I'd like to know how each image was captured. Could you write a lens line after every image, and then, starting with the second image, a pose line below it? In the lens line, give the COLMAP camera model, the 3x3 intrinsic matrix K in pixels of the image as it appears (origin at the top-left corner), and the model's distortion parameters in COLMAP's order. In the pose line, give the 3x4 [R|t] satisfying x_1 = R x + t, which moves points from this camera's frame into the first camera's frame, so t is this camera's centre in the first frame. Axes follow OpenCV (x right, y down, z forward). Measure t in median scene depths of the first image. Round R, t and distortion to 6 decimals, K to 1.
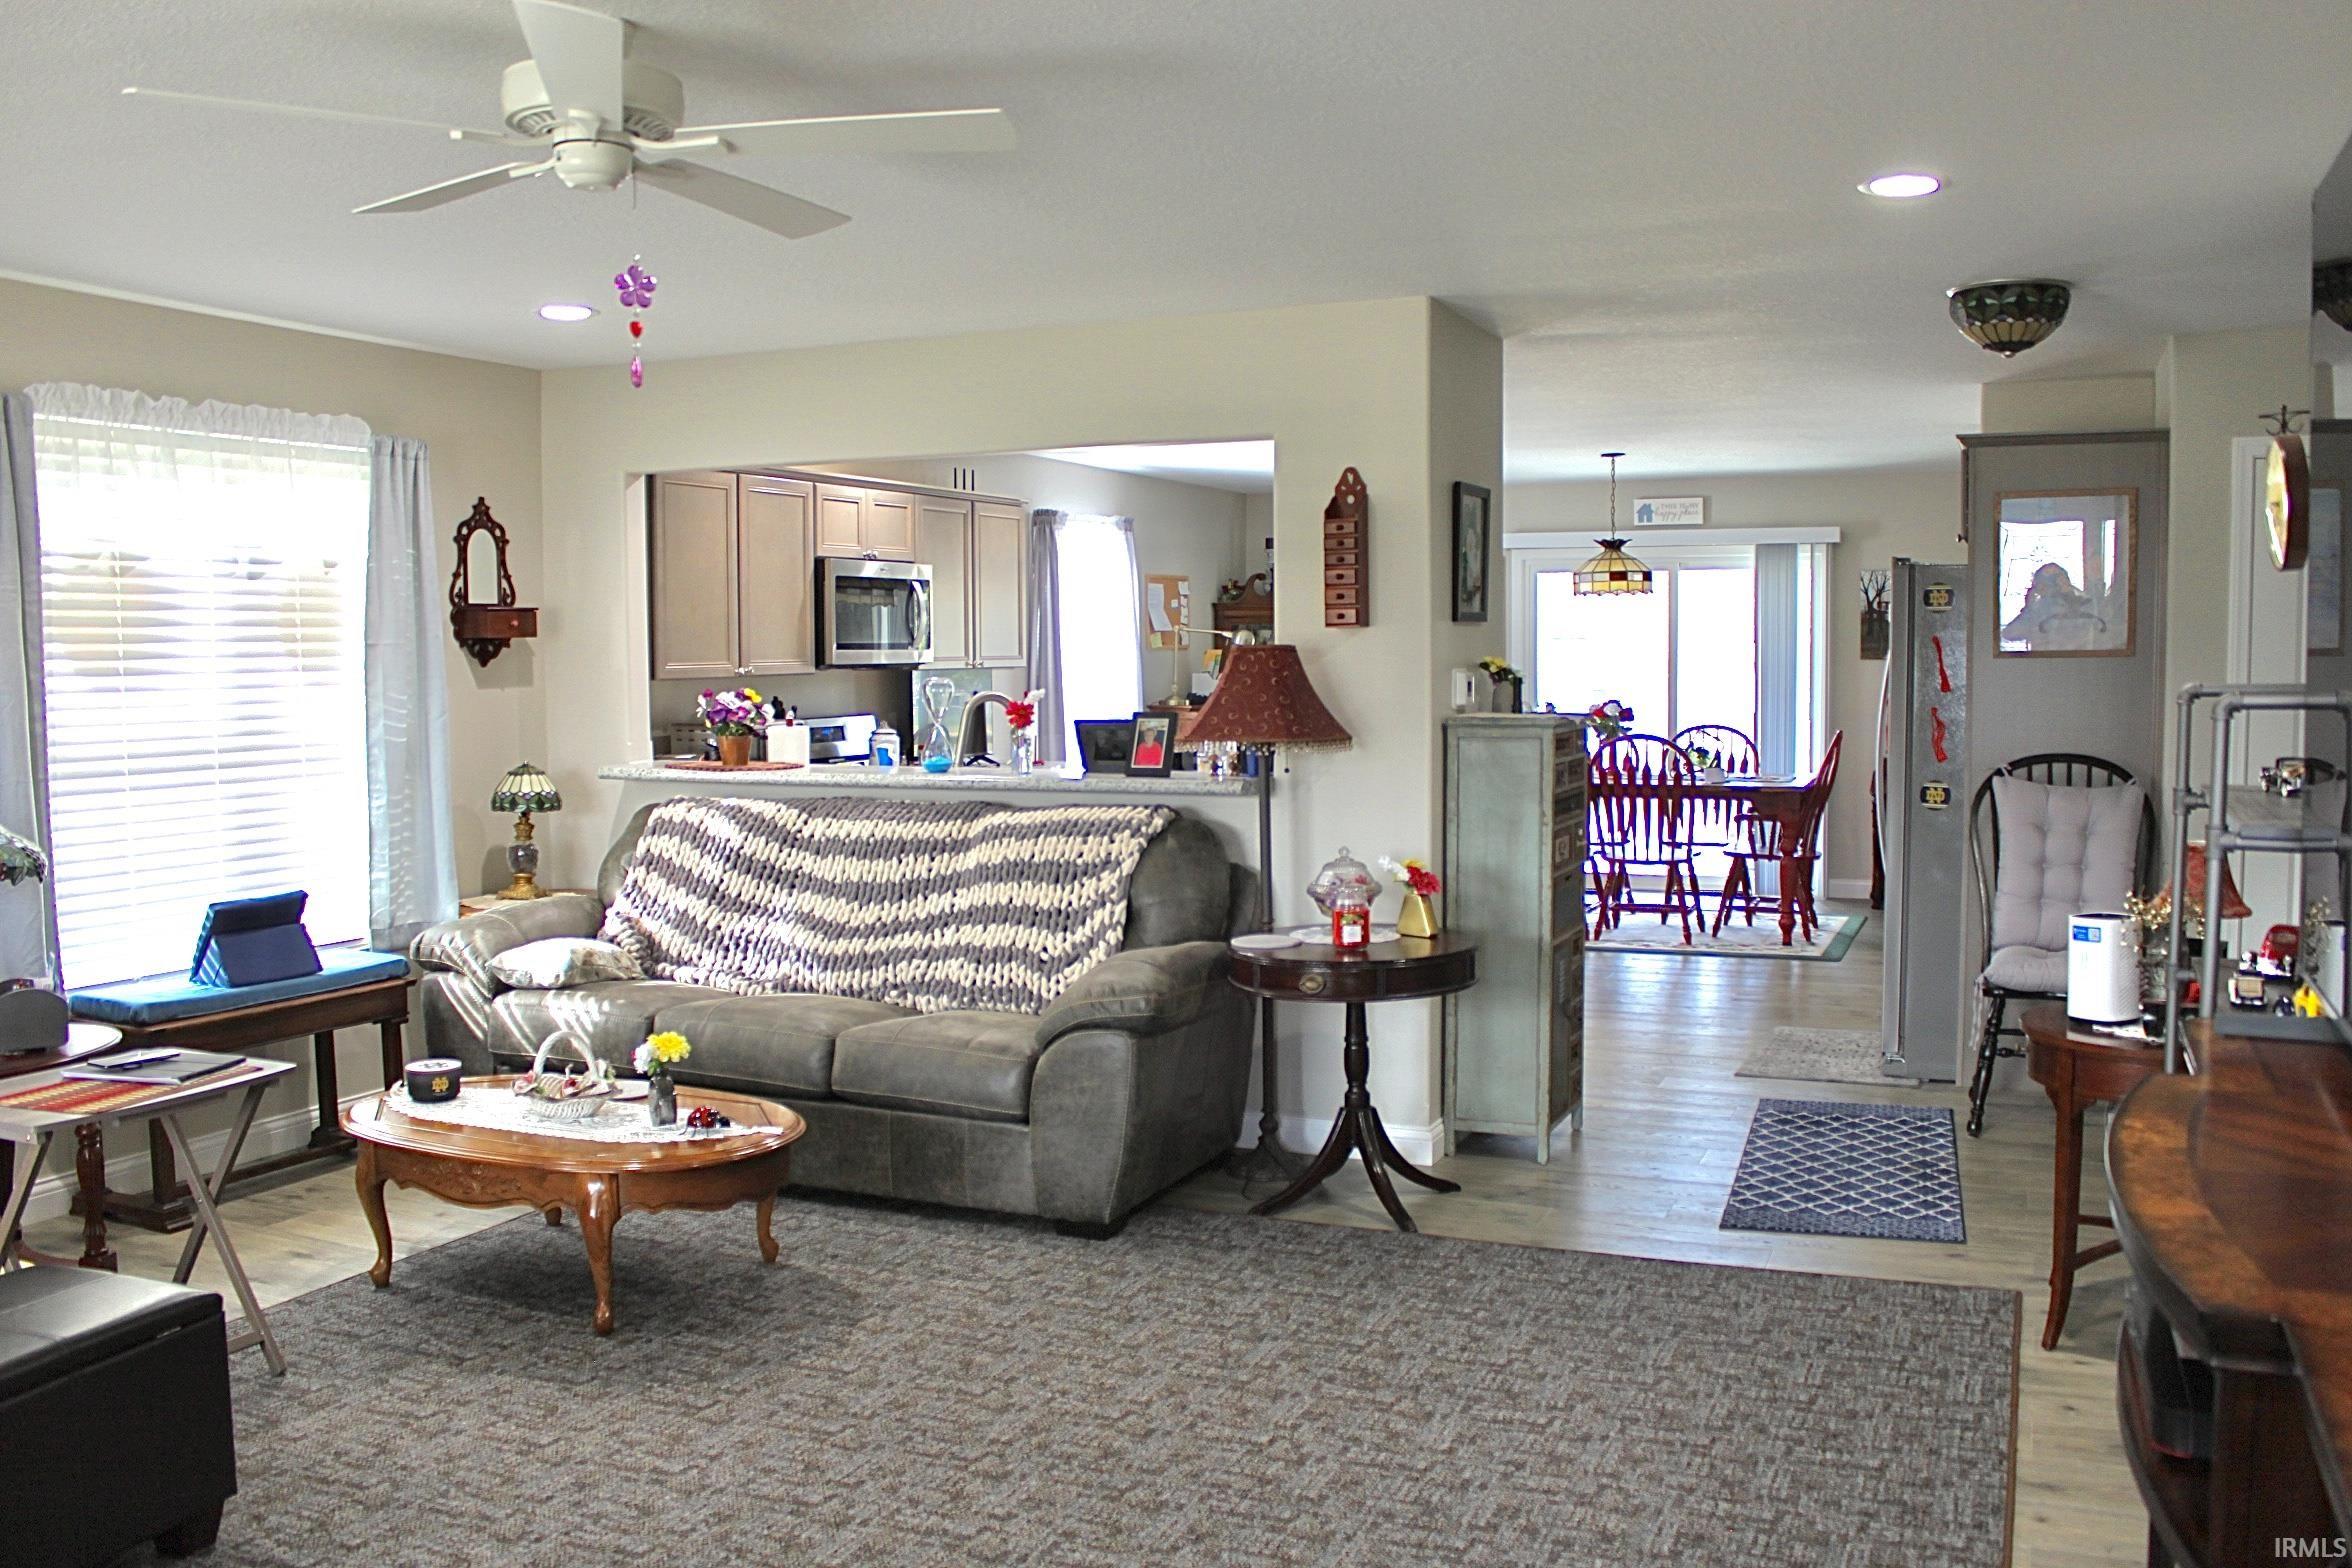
lens RADIAL K [[1990.9, 0, 1198.4], [0, 1990.9, 781.3], [0, 0, 1]] dist [-0.133734, 0.091539]
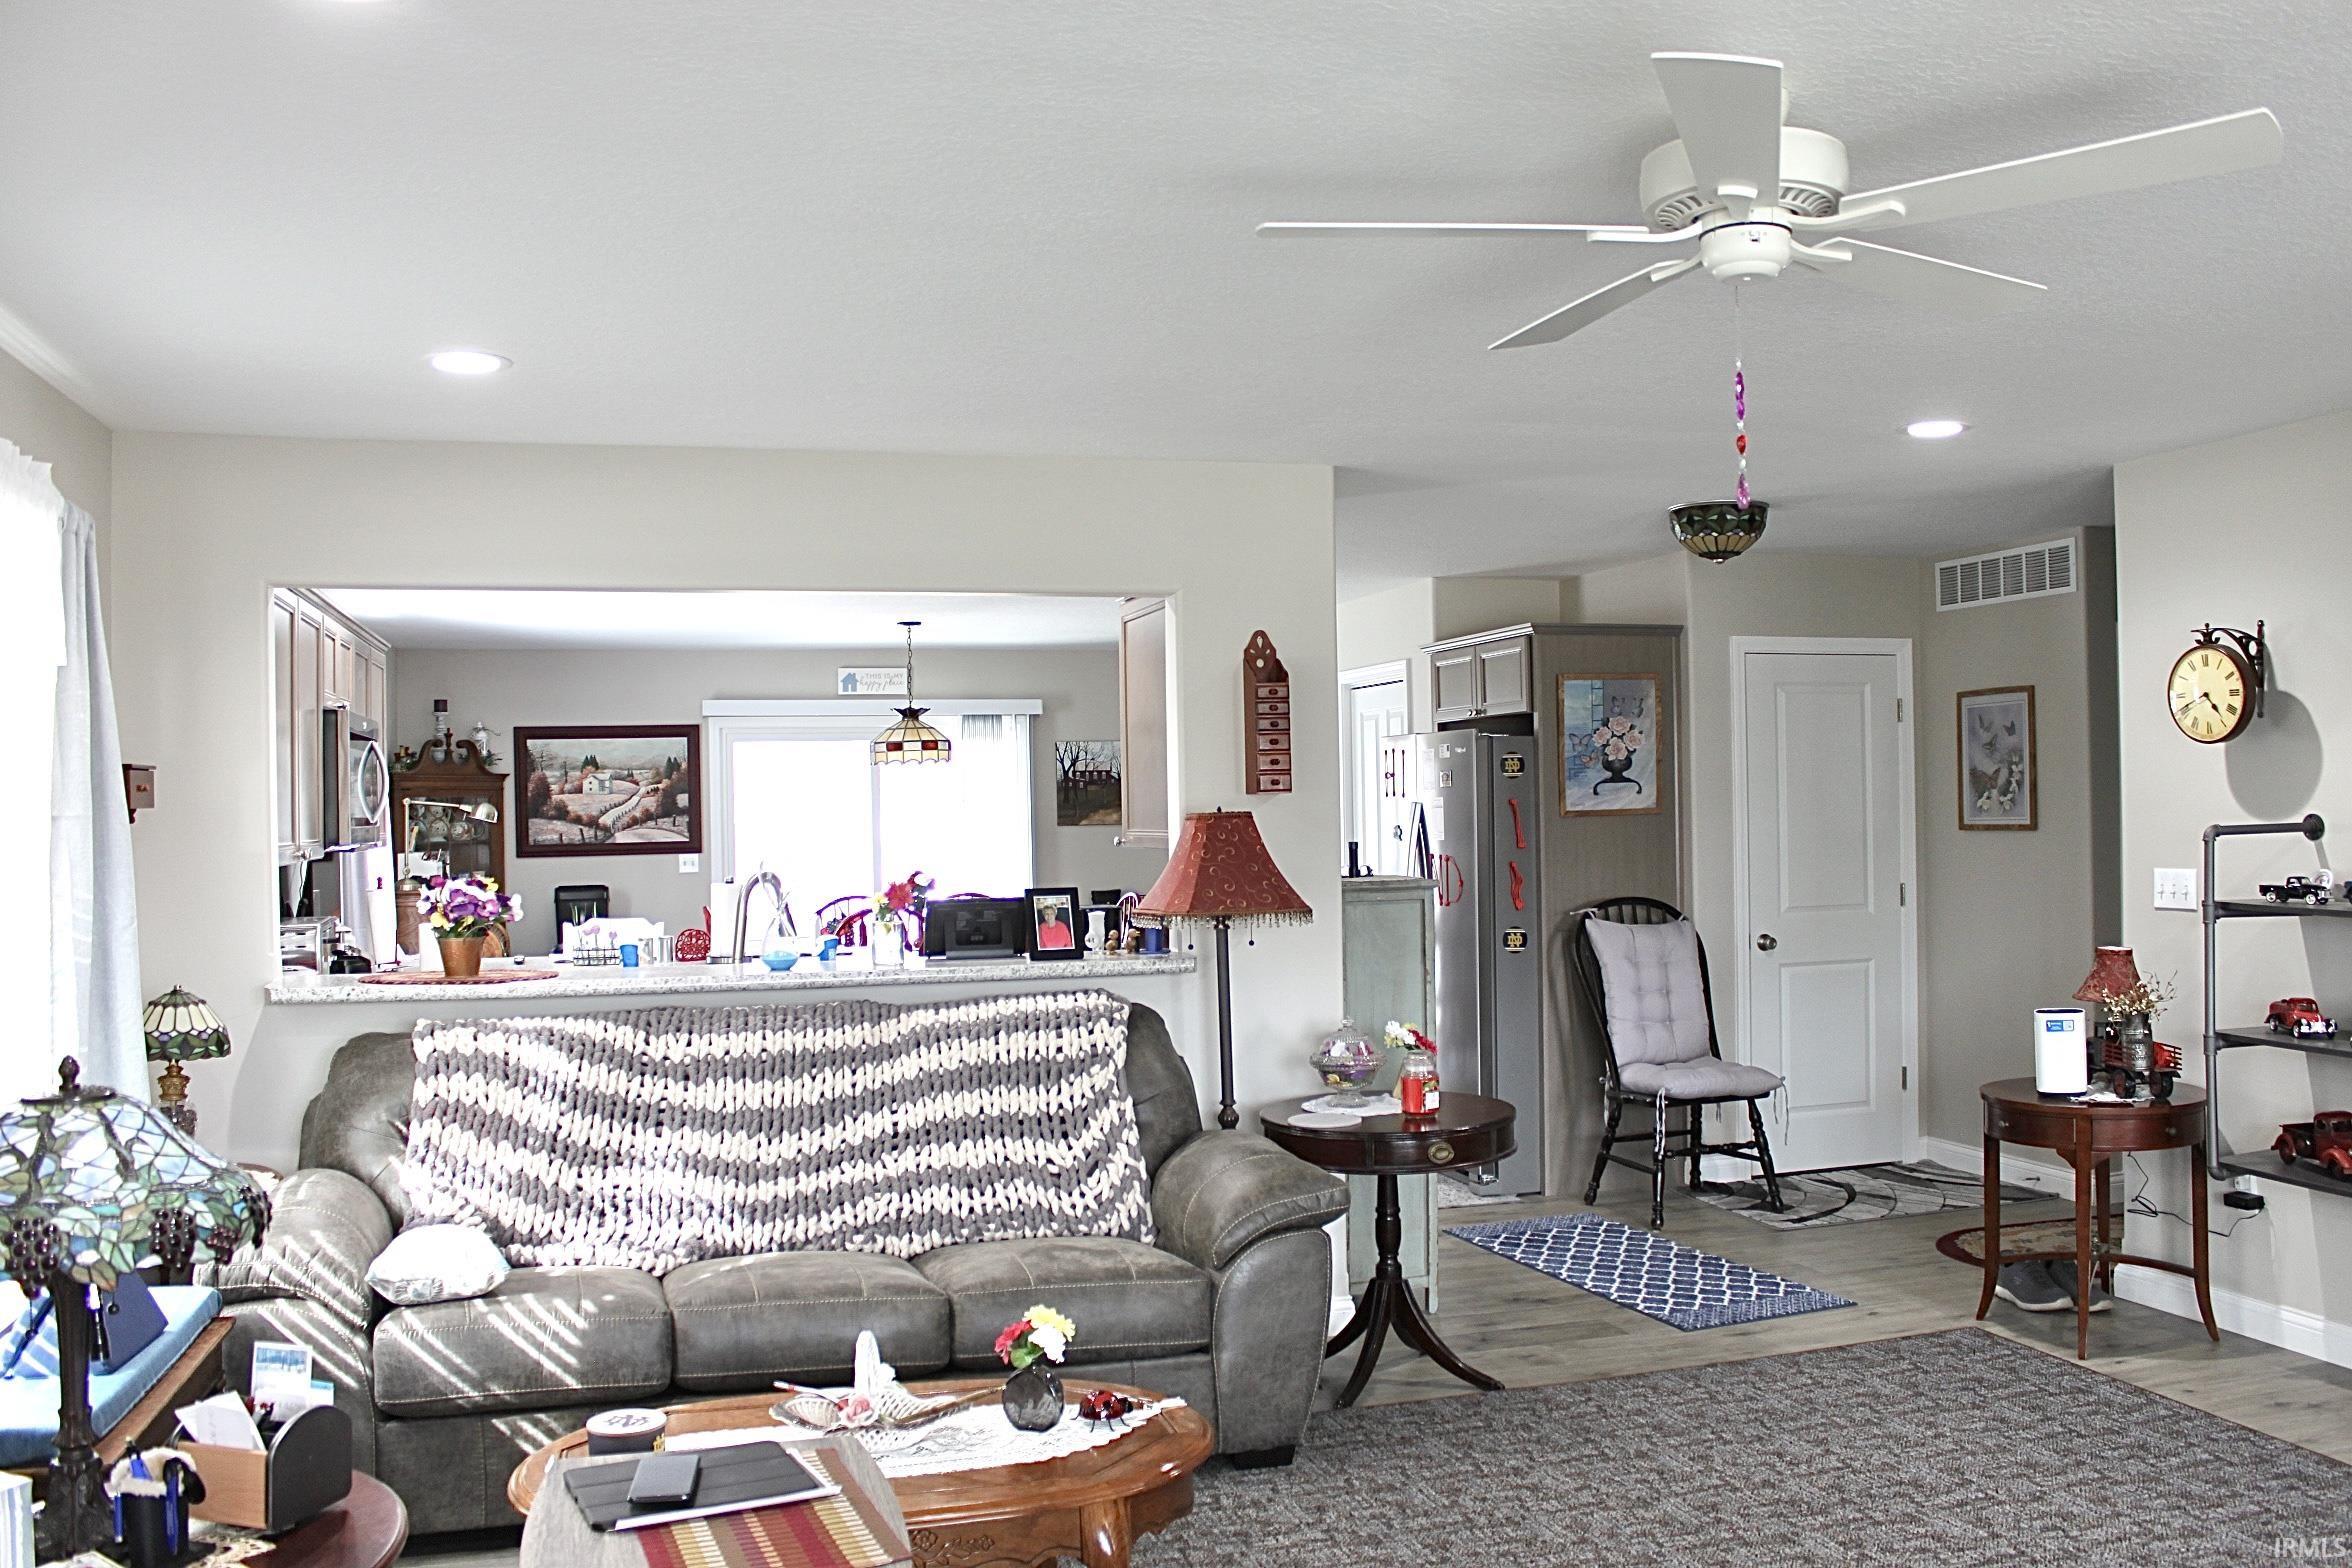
lens RADIAL K [[1990.9, 0, 1174.8], [0, 1990.9, 785.5], [0, 0, 1]] dist [-0.133734, 0.091539]
pose [[0.768003, 0.000097, 0.640446, -0.580676], [0.054673, 0.996340, -0.065713, -0.019509], [-0.638108, 0.085483, 0.765187, 0.275553]]
